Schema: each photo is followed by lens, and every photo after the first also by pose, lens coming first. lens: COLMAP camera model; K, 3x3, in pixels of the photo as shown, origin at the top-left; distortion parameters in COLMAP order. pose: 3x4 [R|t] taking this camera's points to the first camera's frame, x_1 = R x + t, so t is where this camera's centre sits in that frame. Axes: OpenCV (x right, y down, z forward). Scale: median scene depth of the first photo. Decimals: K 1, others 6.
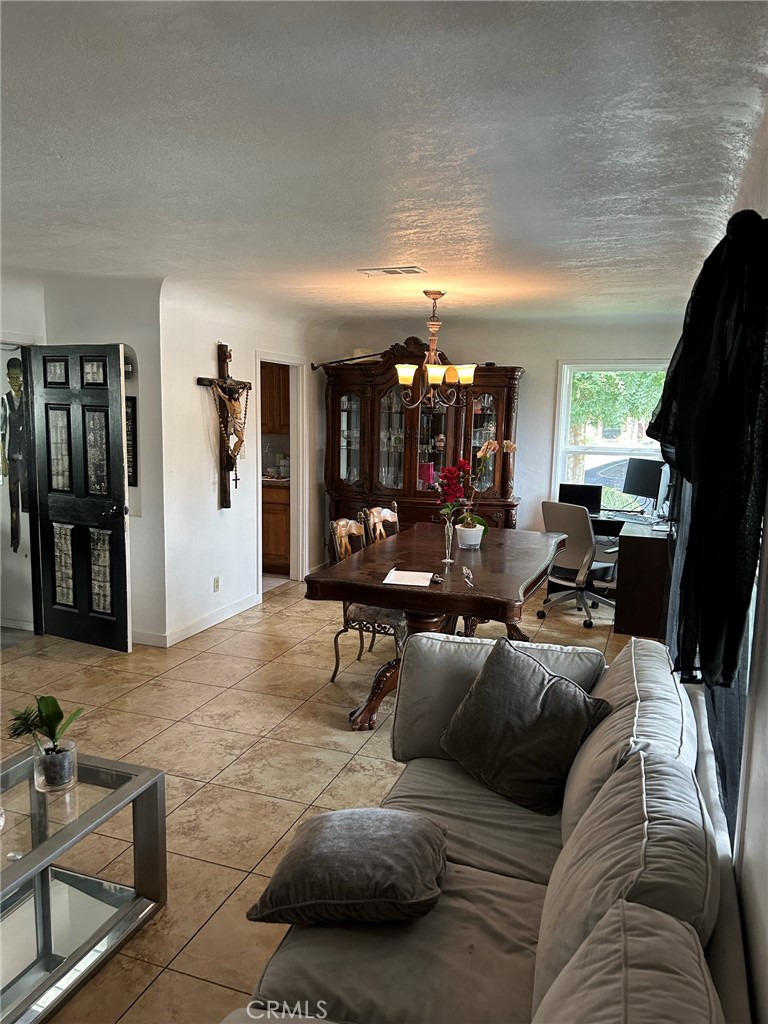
lens RADIAL K [[767.4, 0, 383.6], [0, 767.4, 512.9], [0, 0, 1]] dist [0.064824, -0.070710]
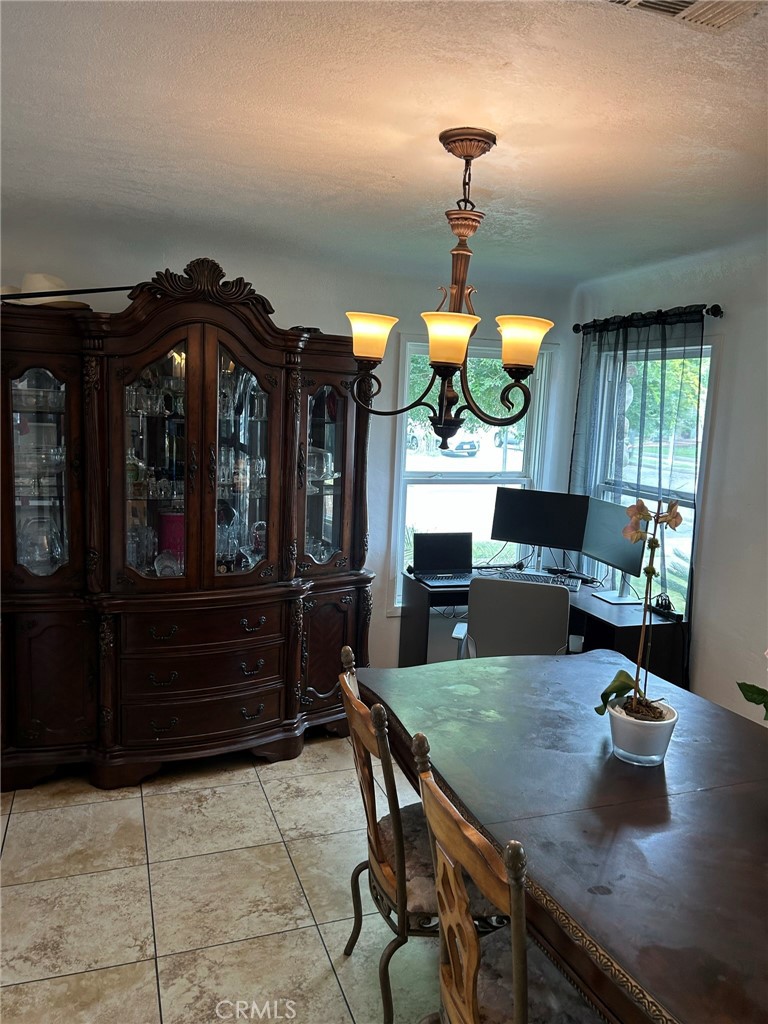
lens RADIAL K [[767.4, 0, 383.6], [0, 767.4, 511.3], [0, 0, 1]] dist [0.064824, -0.070710]
pose [[0.765418, -0.073358, 0.639339, -0.219060], [0.067649, 0.997149, 0.033422, -0.092808], [-0.639968, 0.017669, 0.768198, 0.639692]]
